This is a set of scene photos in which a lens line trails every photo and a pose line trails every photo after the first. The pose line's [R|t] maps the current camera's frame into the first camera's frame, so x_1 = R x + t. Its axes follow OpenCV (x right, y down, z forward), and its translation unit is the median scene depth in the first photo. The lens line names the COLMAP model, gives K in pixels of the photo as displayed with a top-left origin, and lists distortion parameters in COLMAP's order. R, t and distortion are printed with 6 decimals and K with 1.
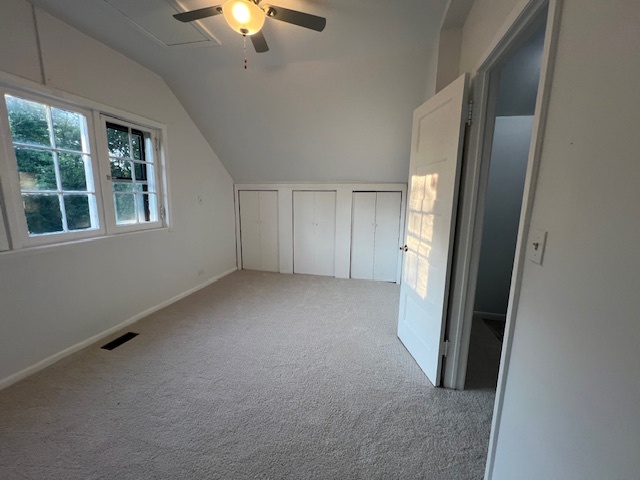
lens RADIAL K [[259.6, 0, 320.3], [0, 259.6, 239.4], [0, 0, 1]] dist [-0.000599, -0.000009]
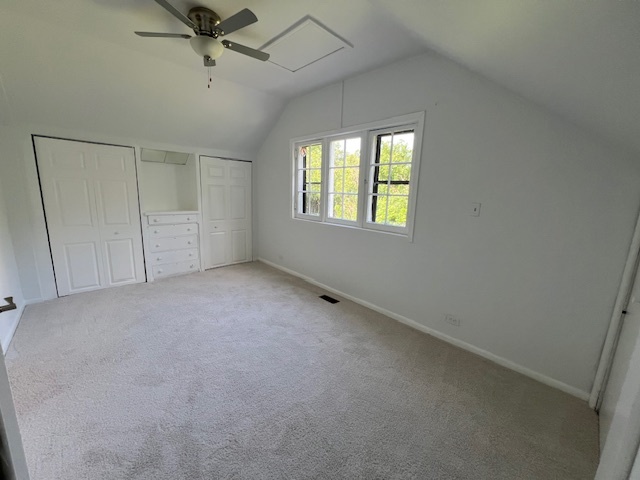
lens RADIAL K [[259.6, 0, 320.7], [0, 259.6, 240.4], [0, 0, 1]] dist [-0.000599, -0.000009]
pose [[-0.547671, 0.115861, -0.828633, 0.353461], [-0.185229, 0.949003, 0.255115, -0.242247], [0.815933, 0.293206, -0.498281, 1.465819]]
